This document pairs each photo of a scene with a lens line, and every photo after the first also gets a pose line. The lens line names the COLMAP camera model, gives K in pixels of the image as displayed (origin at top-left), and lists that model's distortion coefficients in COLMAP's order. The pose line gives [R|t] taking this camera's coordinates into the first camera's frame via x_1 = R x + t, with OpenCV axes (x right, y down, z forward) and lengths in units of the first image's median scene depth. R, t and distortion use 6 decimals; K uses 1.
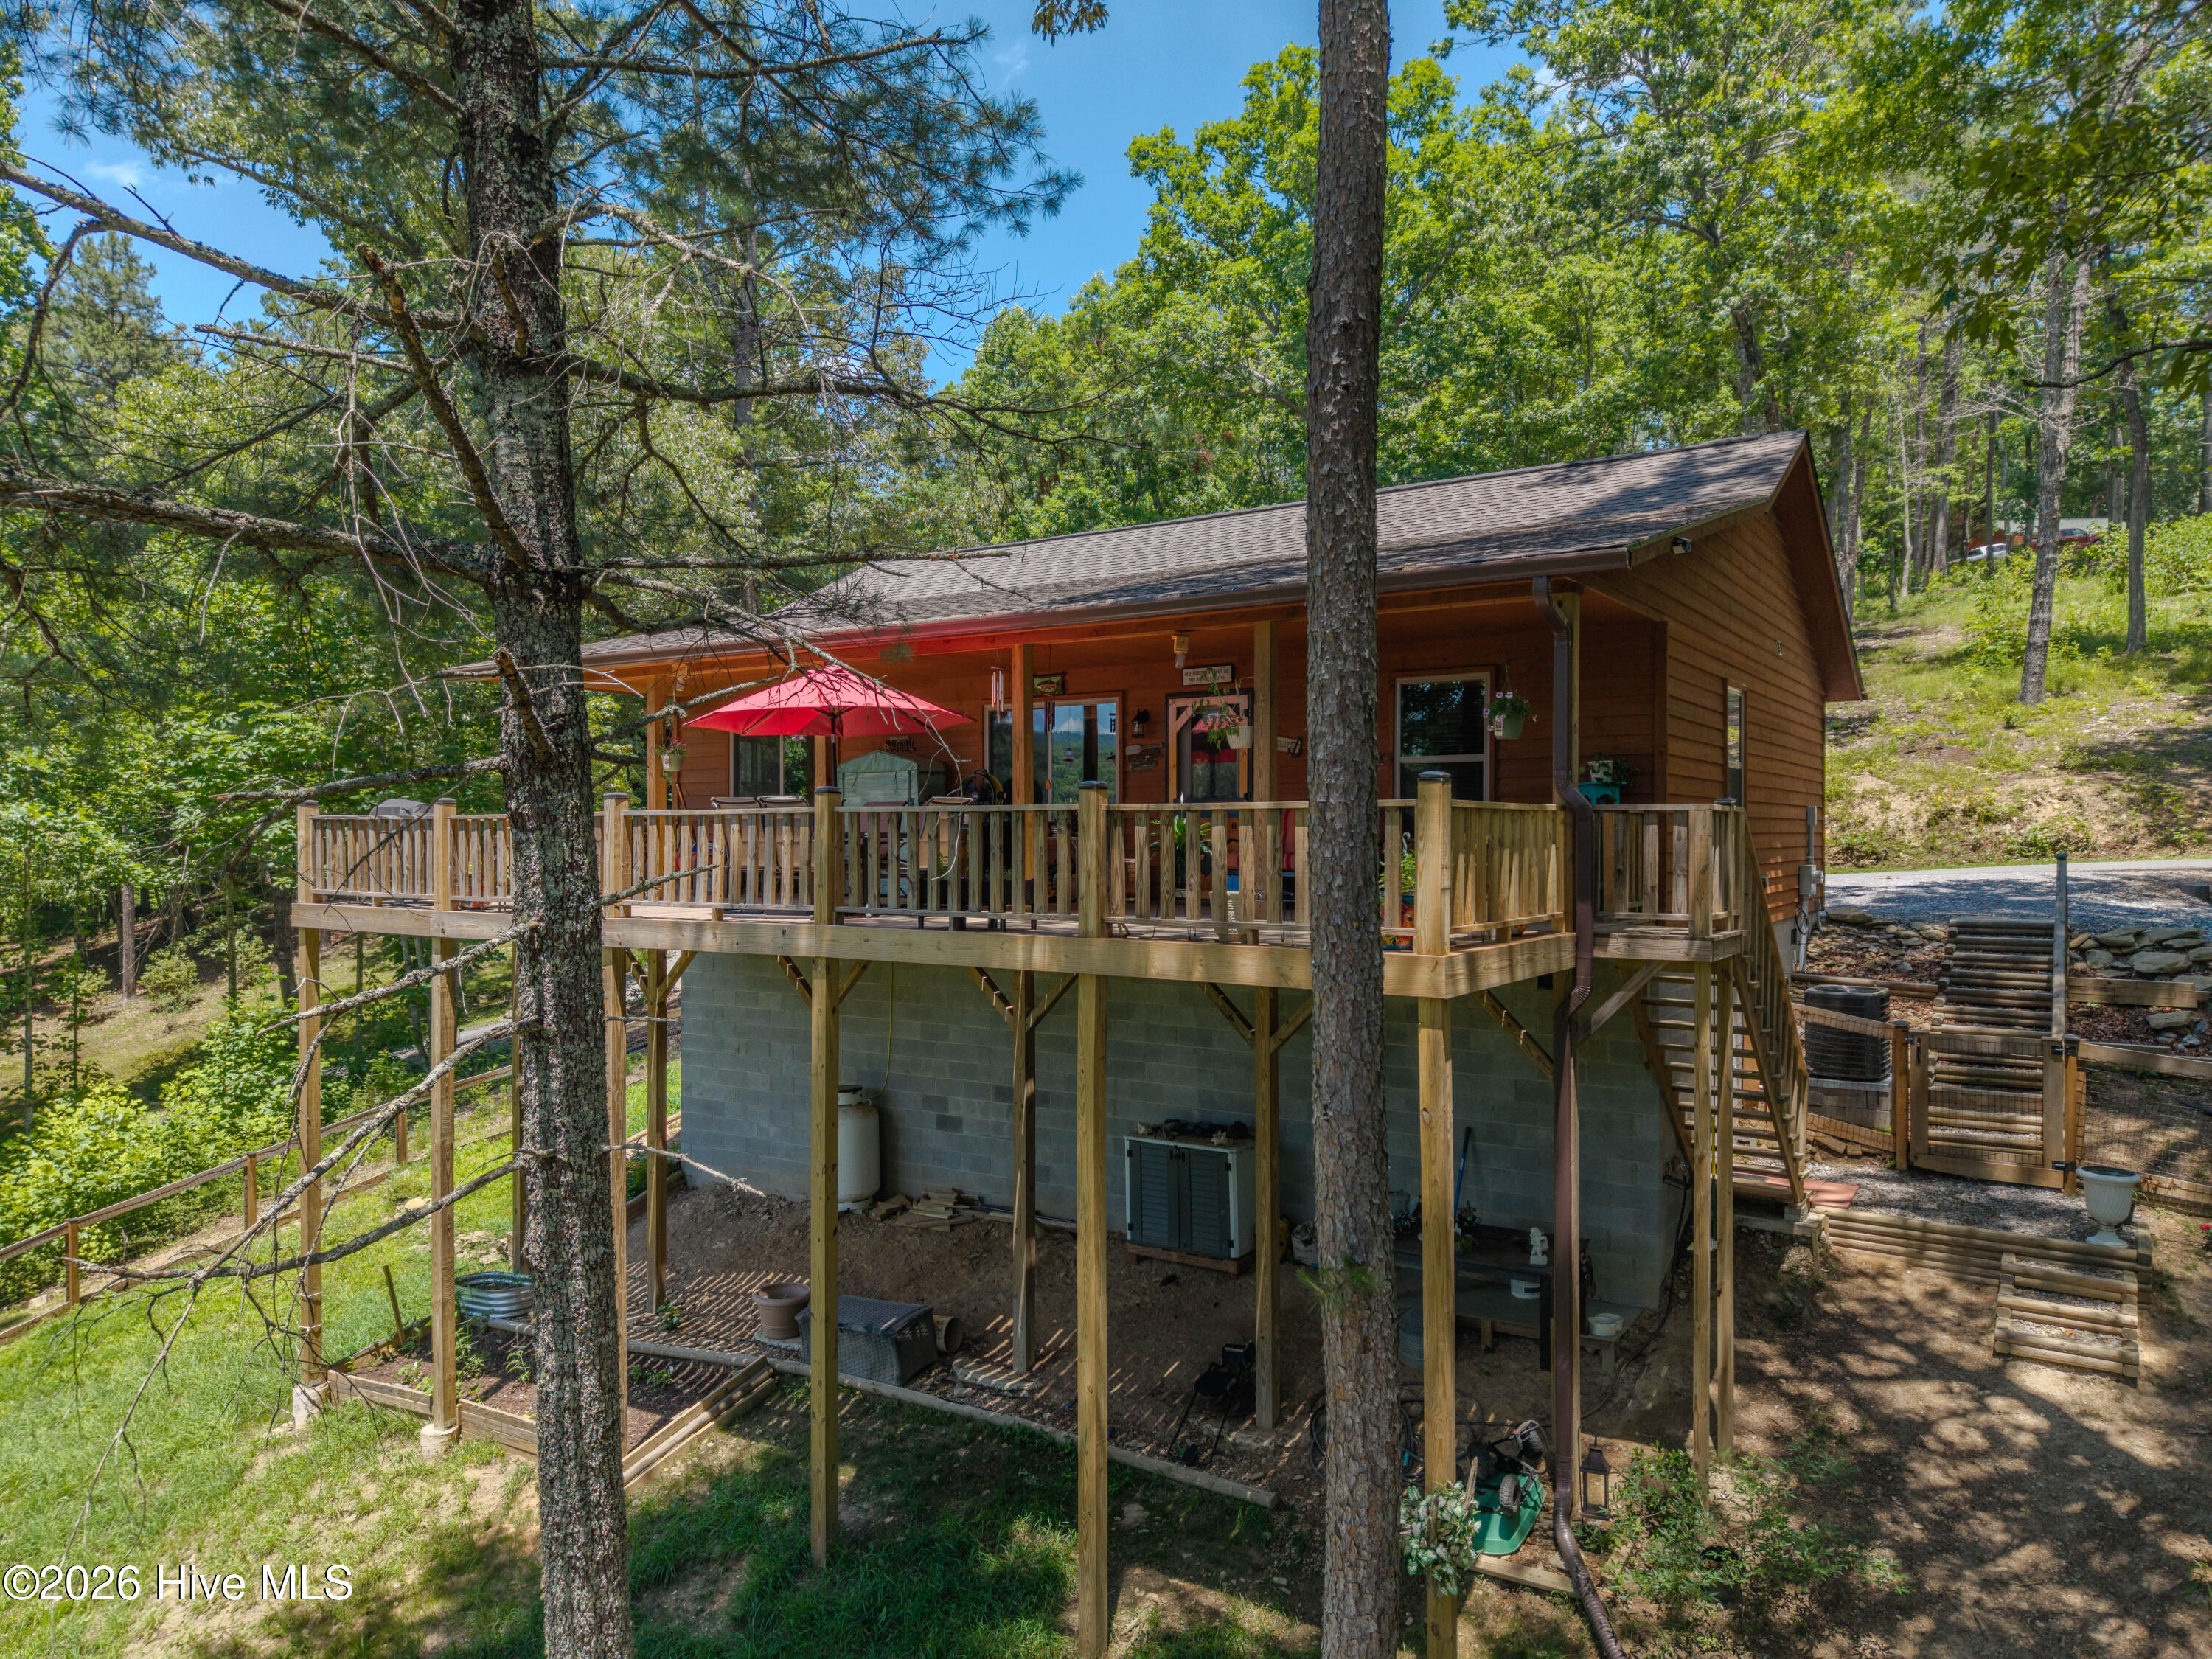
lens RADIAL K [[1529.1, 0, 1165.4], [0, 1529.1, 825.2], [0, 0, 1]] dist [-0.001363, -0.054227]
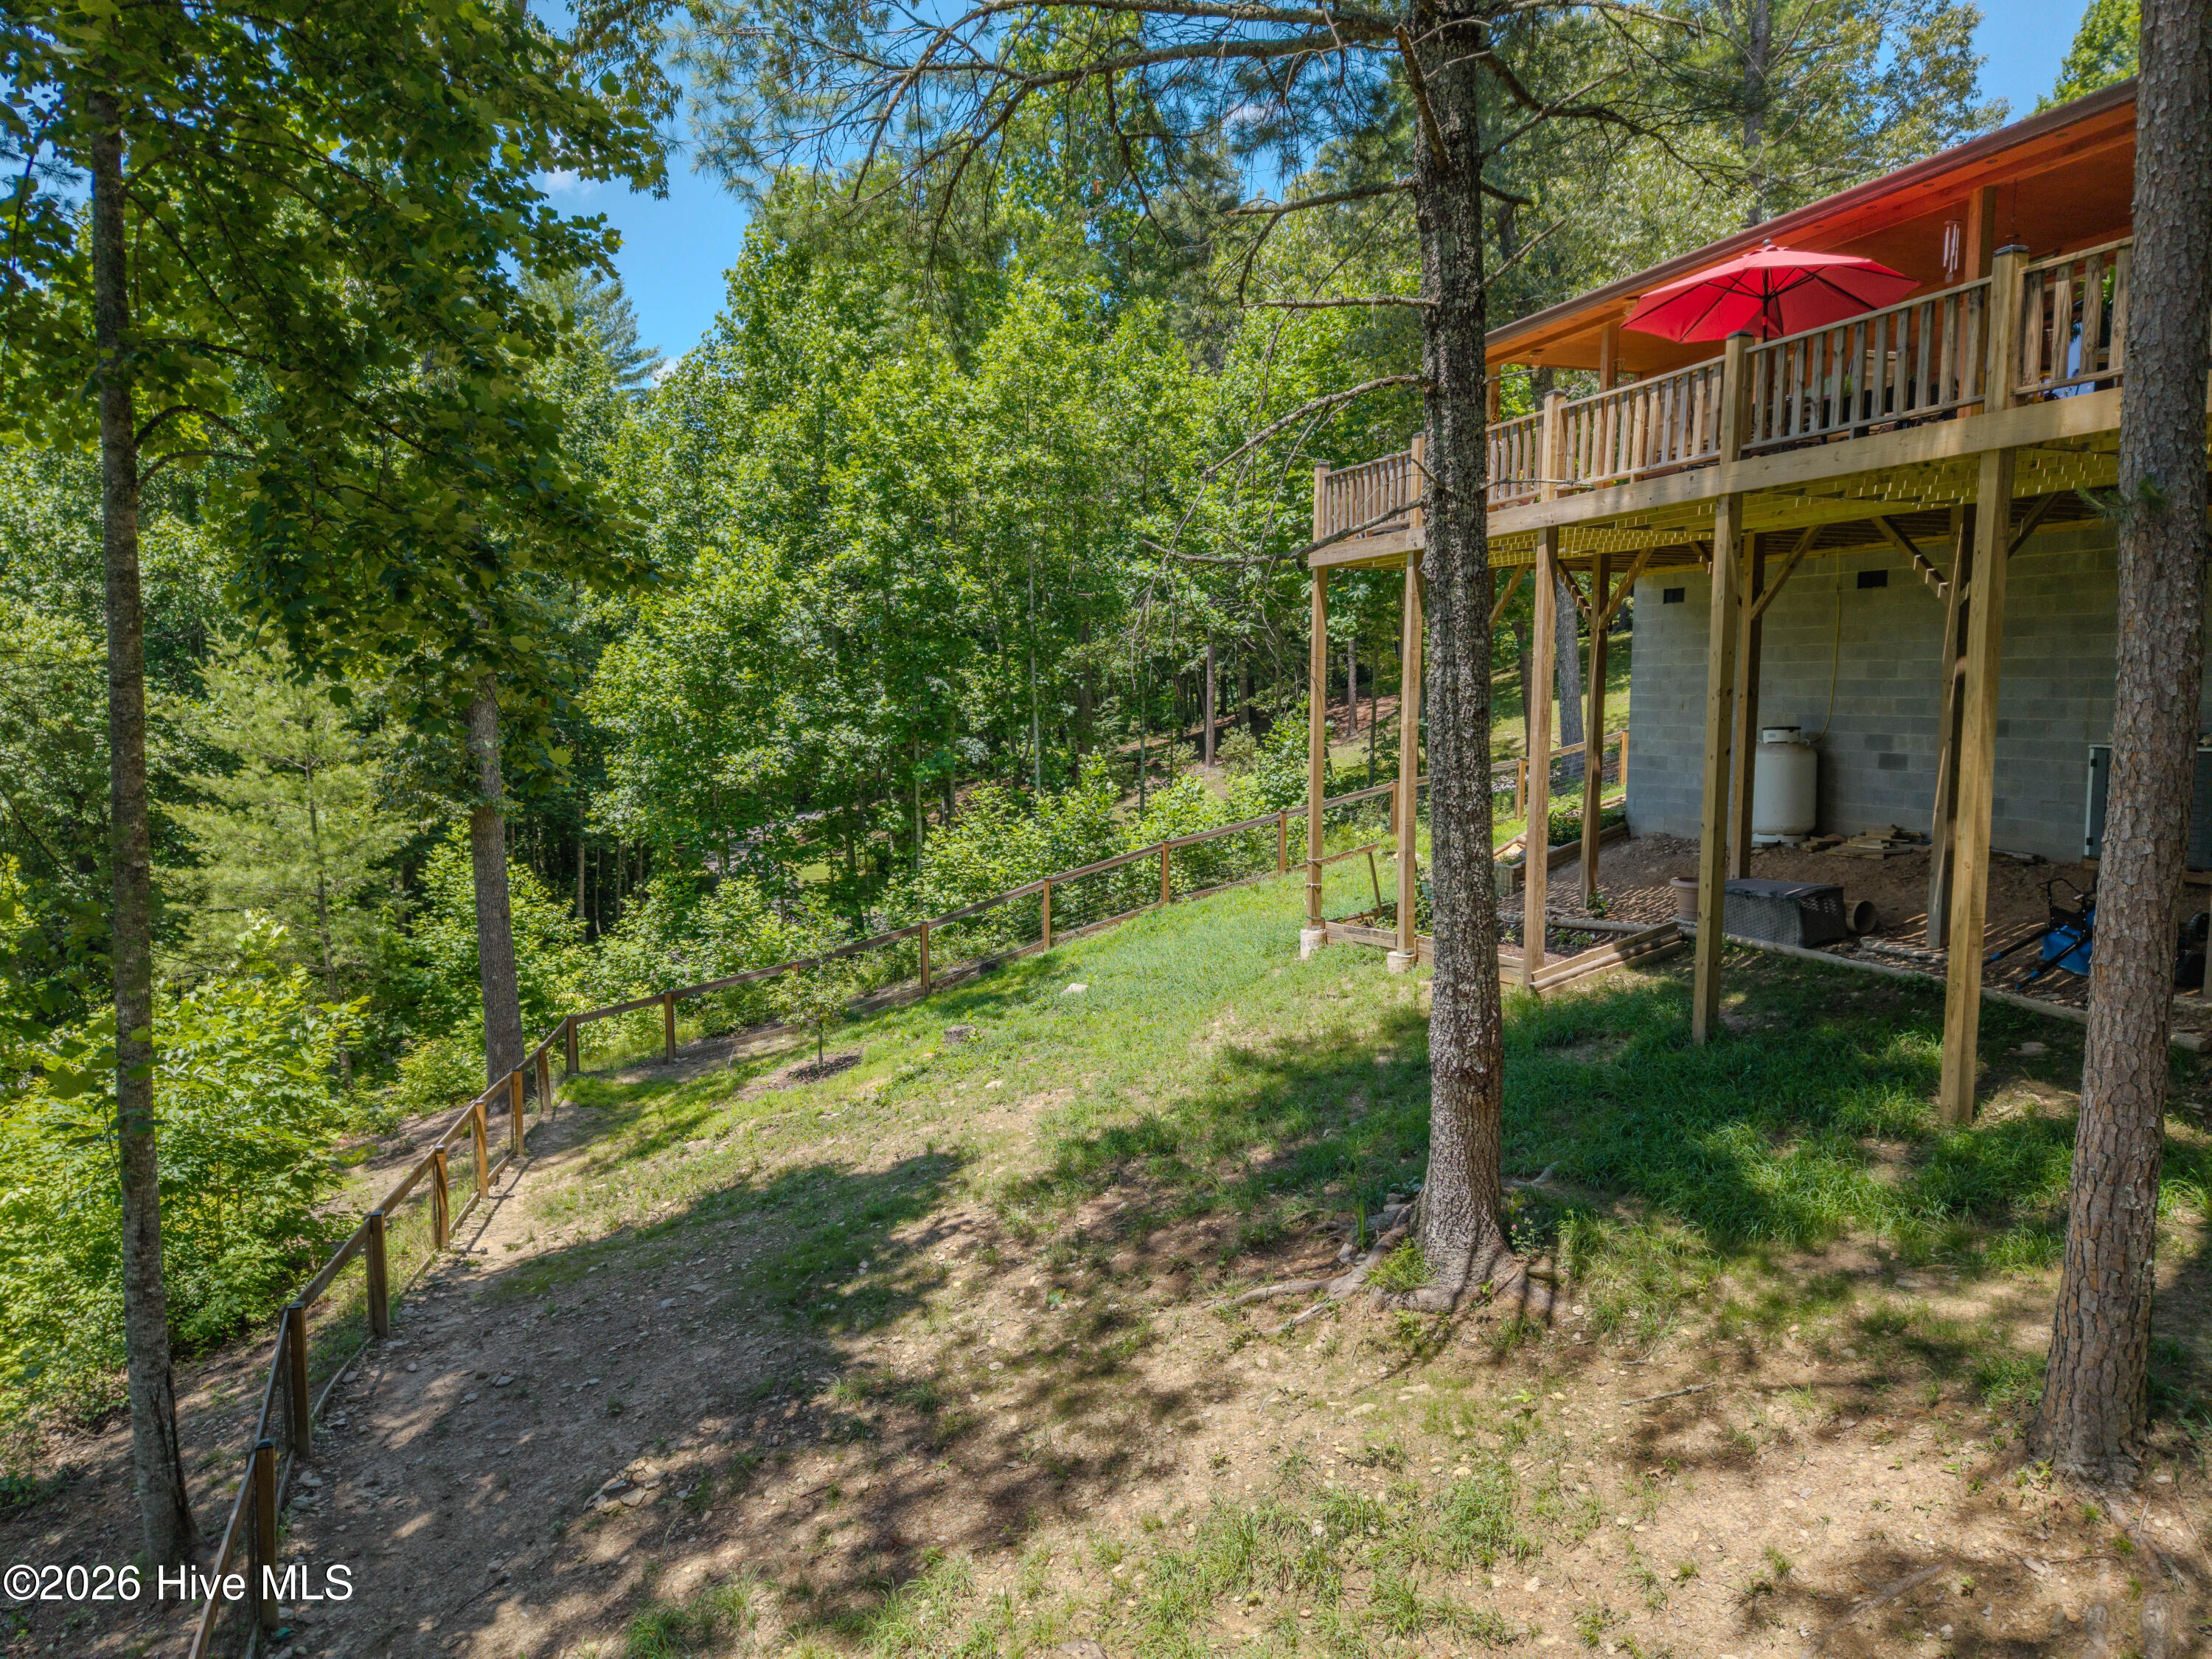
lens RADIAL K [[1507.0, 0, 1093.9], [0, 1507.0, 841.2], [0, 0, 1]] dist [0.051673, -0.031894]
pose [[0.776690, 0.068385, -0.626160, 0.112532], [0.002934, 0.993685, 0.112163, 0.193893], [0.629877, -0.088953, 0.771584, -0.131019]]
